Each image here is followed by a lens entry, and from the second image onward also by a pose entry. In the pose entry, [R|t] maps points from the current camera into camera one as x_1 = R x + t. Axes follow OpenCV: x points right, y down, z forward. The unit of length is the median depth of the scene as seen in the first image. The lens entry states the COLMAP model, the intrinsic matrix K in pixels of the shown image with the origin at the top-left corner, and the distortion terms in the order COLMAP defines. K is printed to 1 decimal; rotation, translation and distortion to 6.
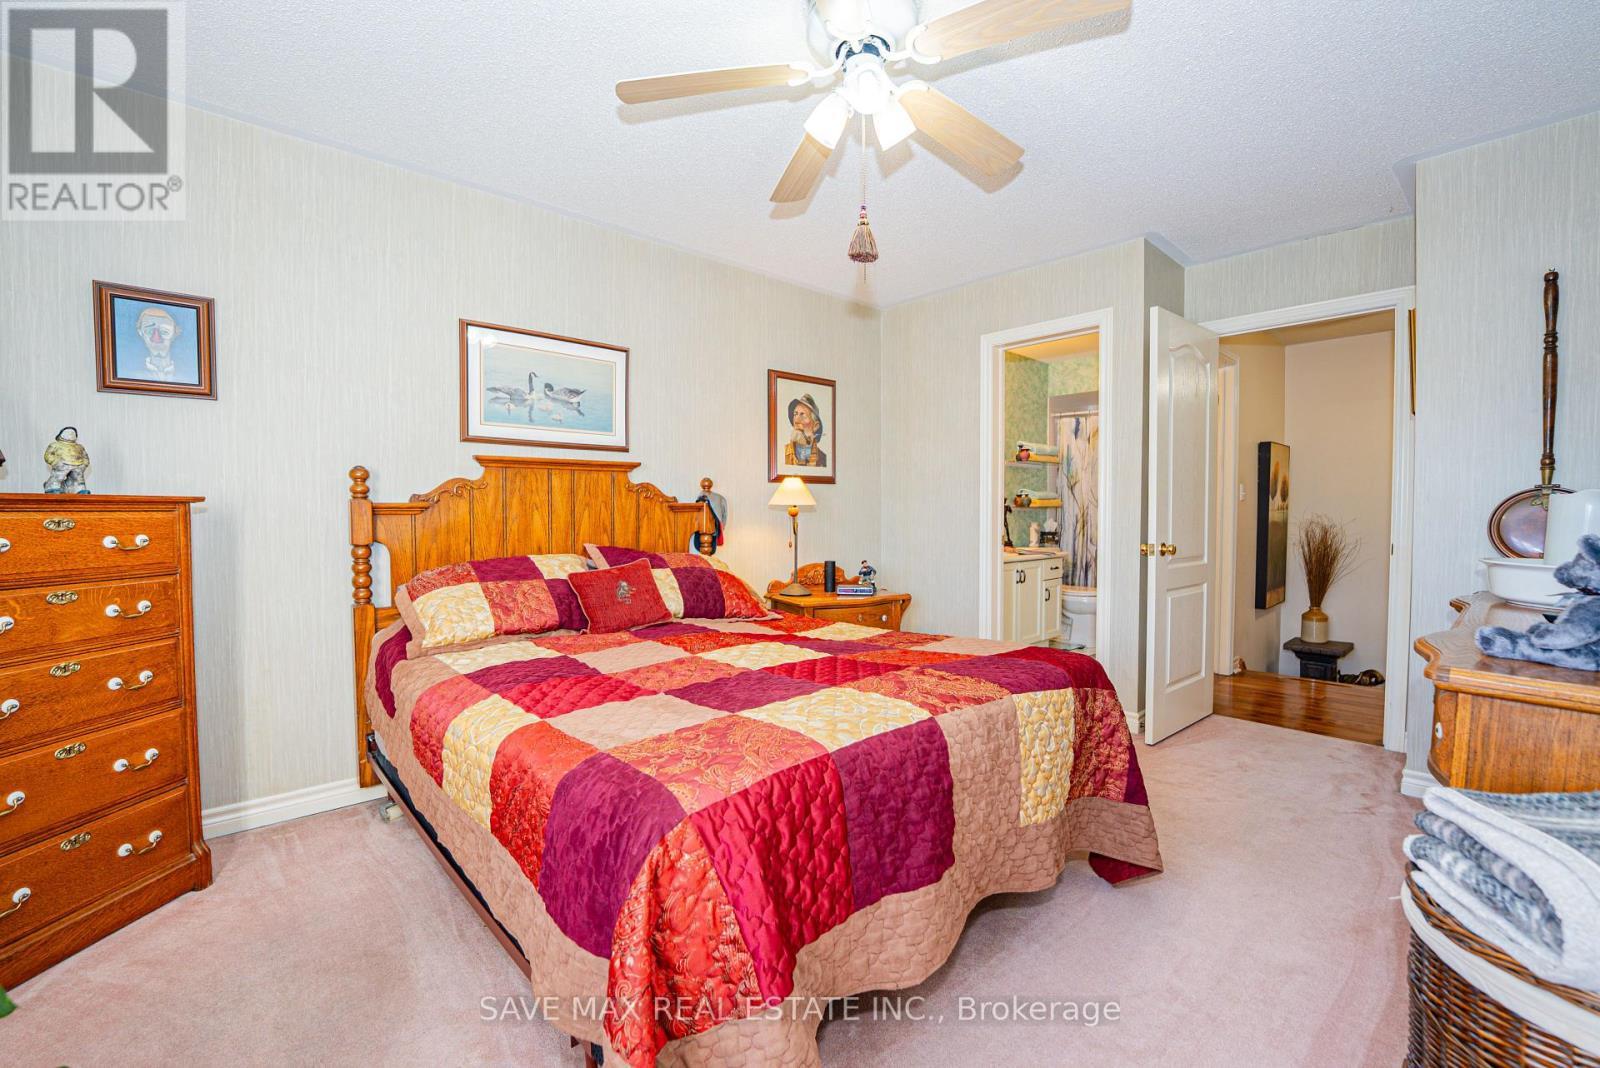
lens RADIAL K [[661.8, 0, 800.0], [0, 661.8, 534.0], [0, 0, 1]] dist [-0.027478, 0.000554]
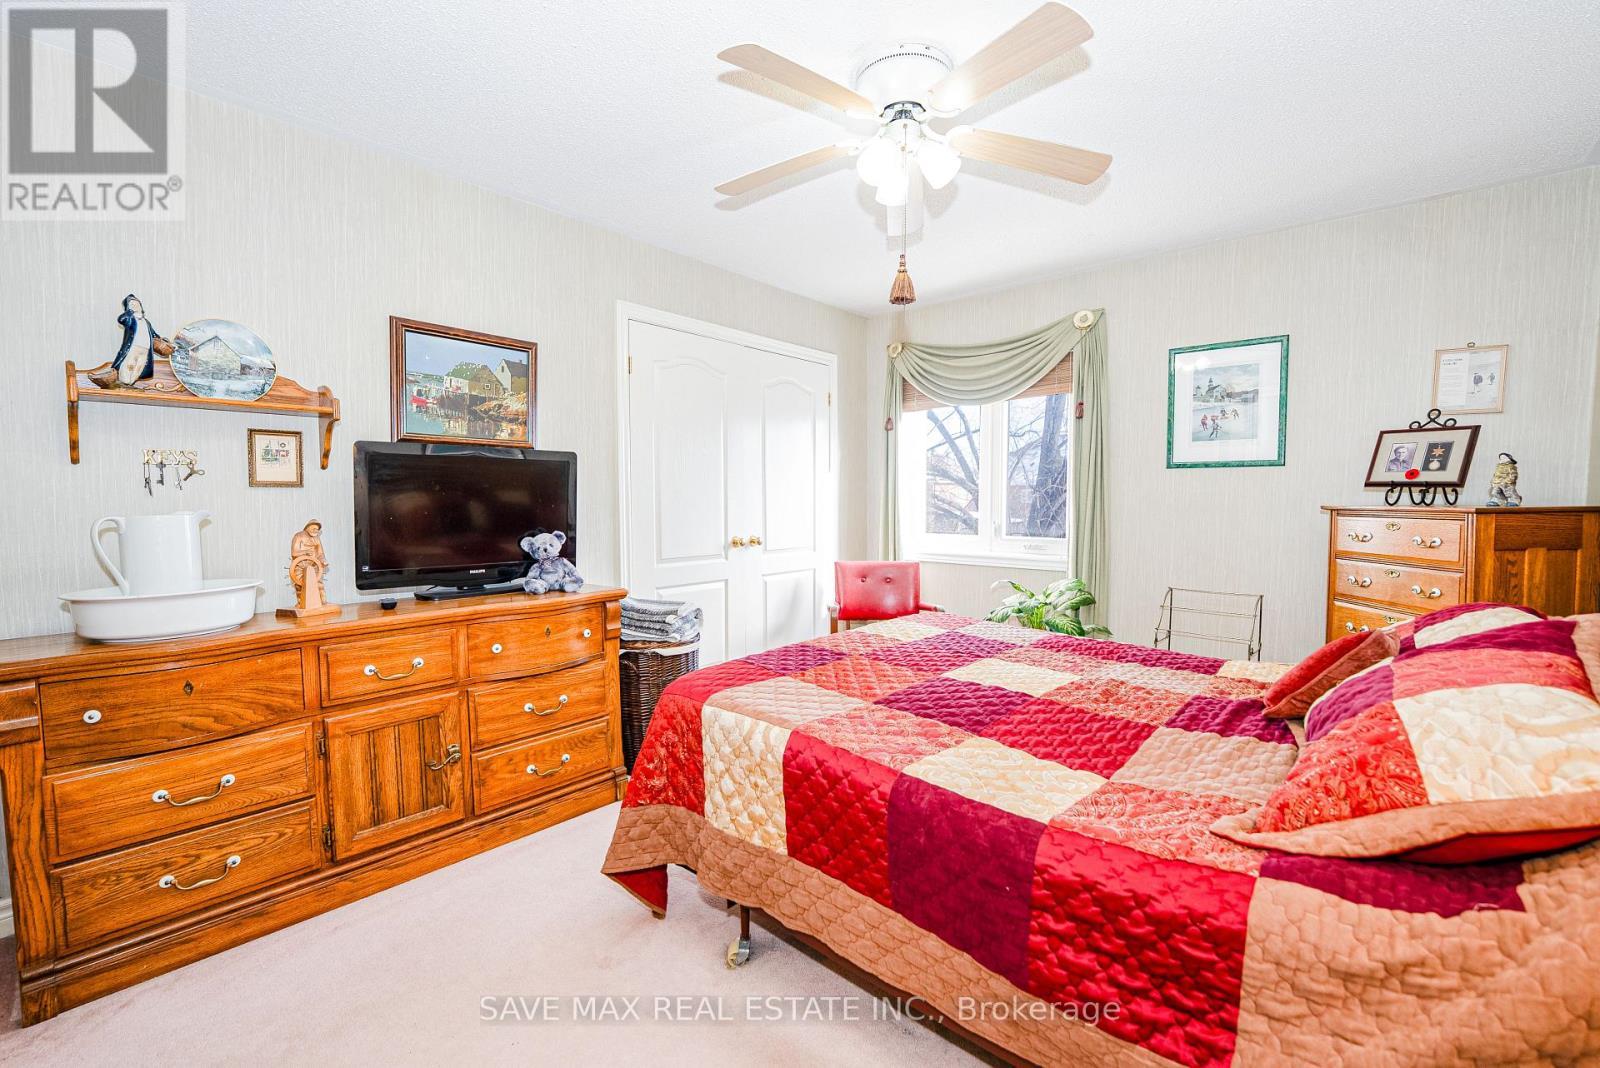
lens RADIAL K [[661.8, 0, 800.0], [0, 661.8, 534.0], [0, 0, 1]] dist [-0.027478, 0.000554]
pose [[-0.992730, 0.014124, -0.119531, 0.266979], [0.003859, 0.996315, 0.085679, -0.080048], [0.120301, 0.084595, -0.989127, 1.385665]]
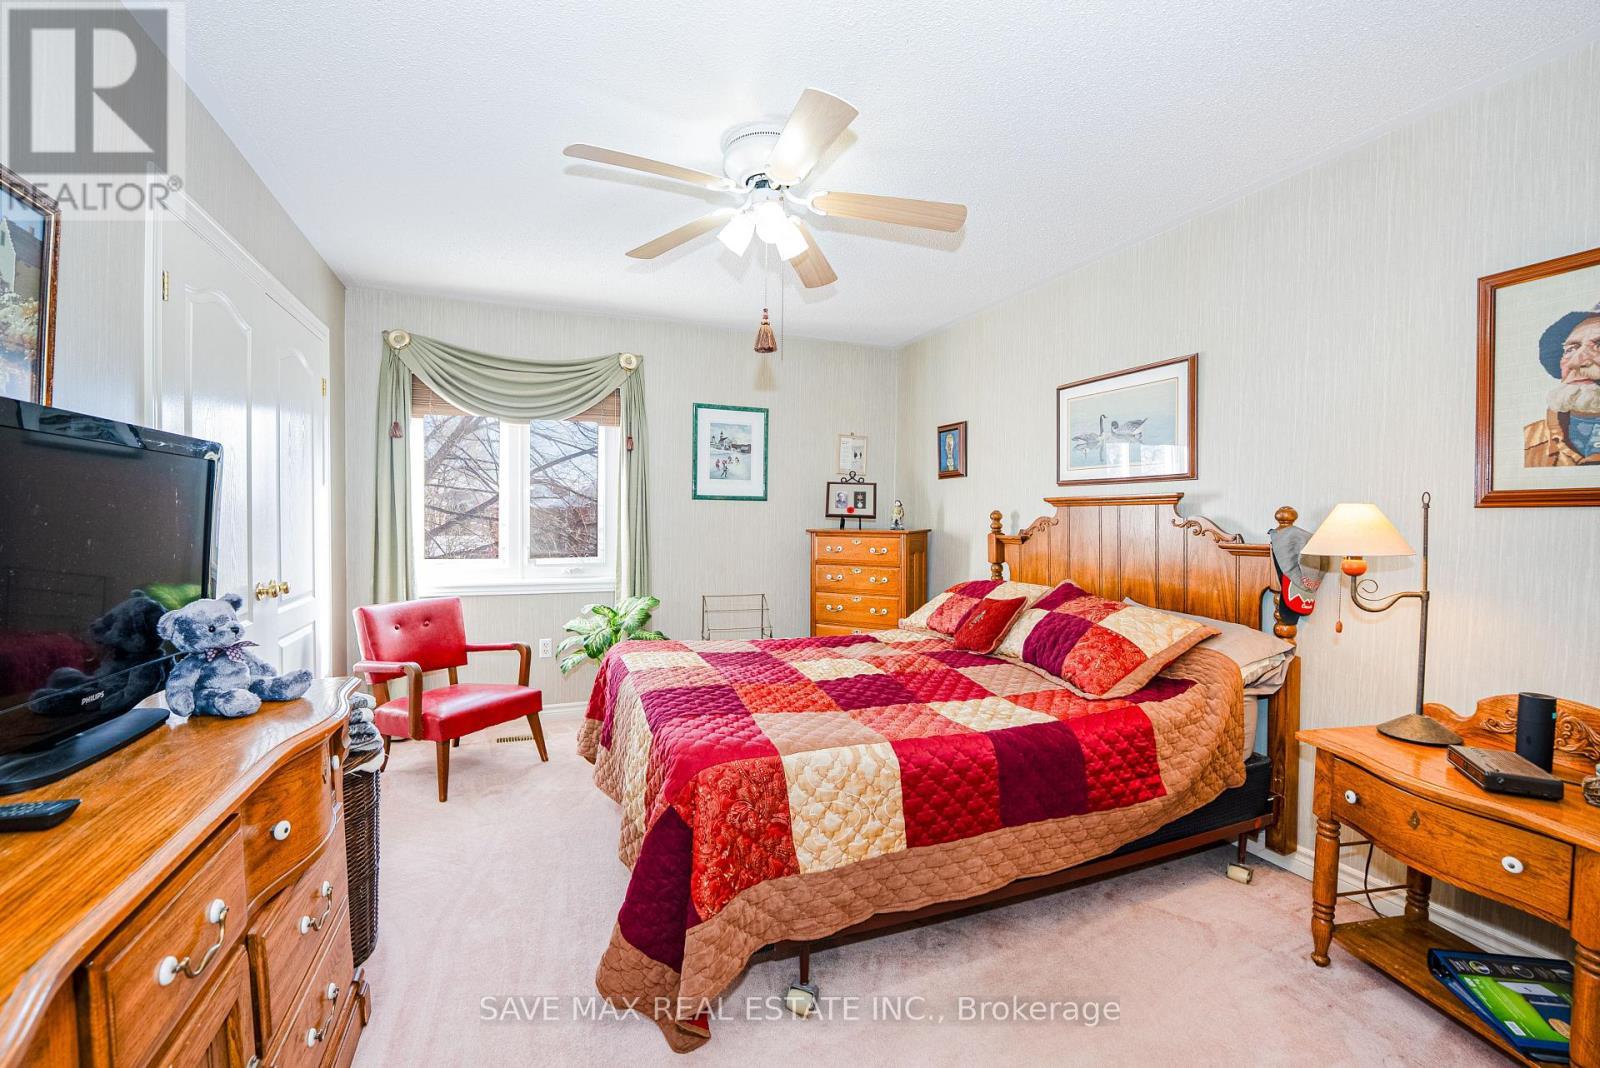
lens RADIAL K [[661.8, 0, 800.0], [0, 661.8, 534.0], [0, 0, 1]] dist [-0.027478, 0.000554]
pose [[-0.341523, 0.024984, -0.939541, 0.811703], [-0.036558, 0.998537, 0.039842, -0.084196], [0.939162, 0.047955, -0.340110, 0.978857]]
